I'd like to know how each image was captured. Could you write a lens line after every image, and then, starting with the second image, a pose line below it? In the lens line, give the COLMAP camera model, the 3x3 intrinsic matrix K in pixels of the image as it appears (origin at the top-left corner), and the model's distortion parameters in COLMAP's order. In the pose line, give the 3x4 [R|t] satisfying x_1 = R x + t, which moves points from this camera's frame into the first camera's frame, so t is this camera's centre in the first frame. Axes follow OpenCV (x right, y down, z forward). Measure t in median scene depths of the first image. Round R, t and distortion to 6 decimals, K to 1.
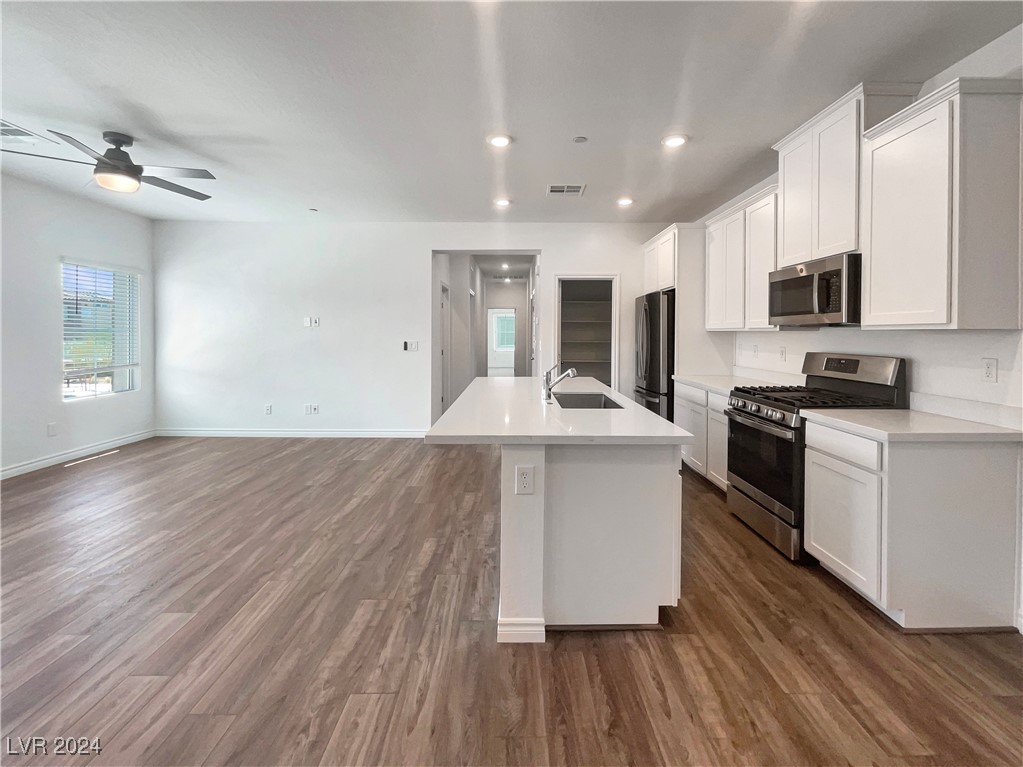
lens RADIAL K [[434.3, 0, 511.0], [0, 434.3, 342.7], [0, 0, 1]] dist [0.000437, -0.000698]
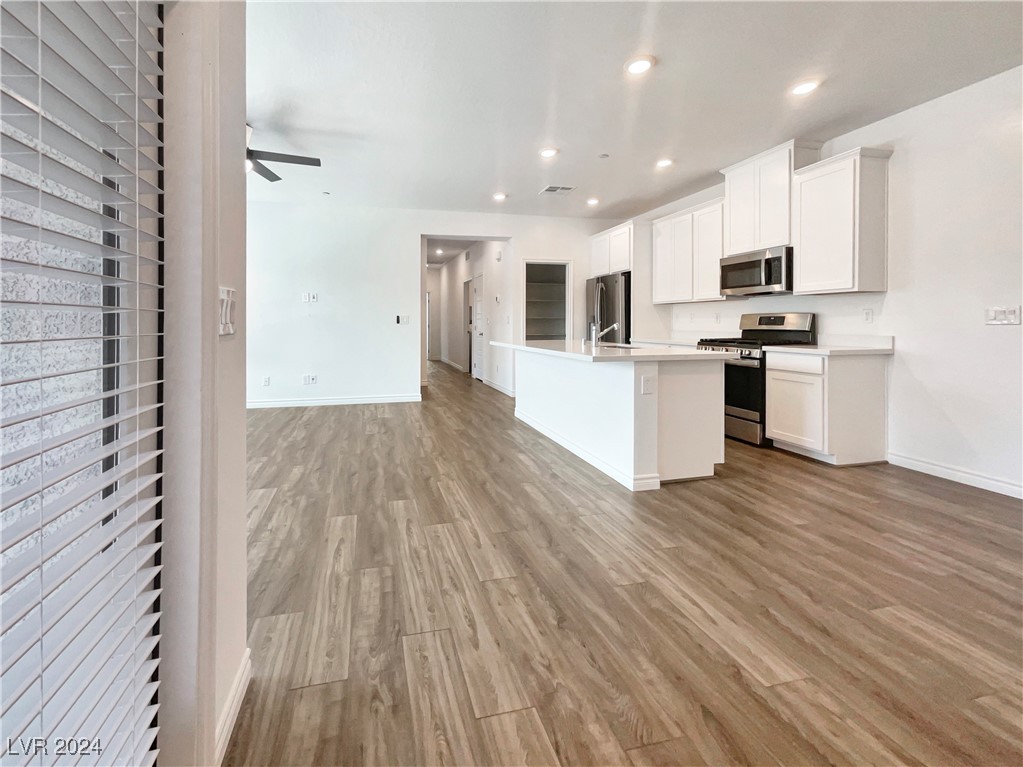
lens RADIAL K [[446.5, 0, 450.5], [0, 446.5, 335.5], [0, 0, 1]] dist [-0.001098, -0.000128]
pose [[0.975169, -0.011729, 0.221150, -0.718860], [0.011573, 0.999931, 0.002002, 0.093578], [-0.221159, 0.000608, 0.975238, -0.284061]]
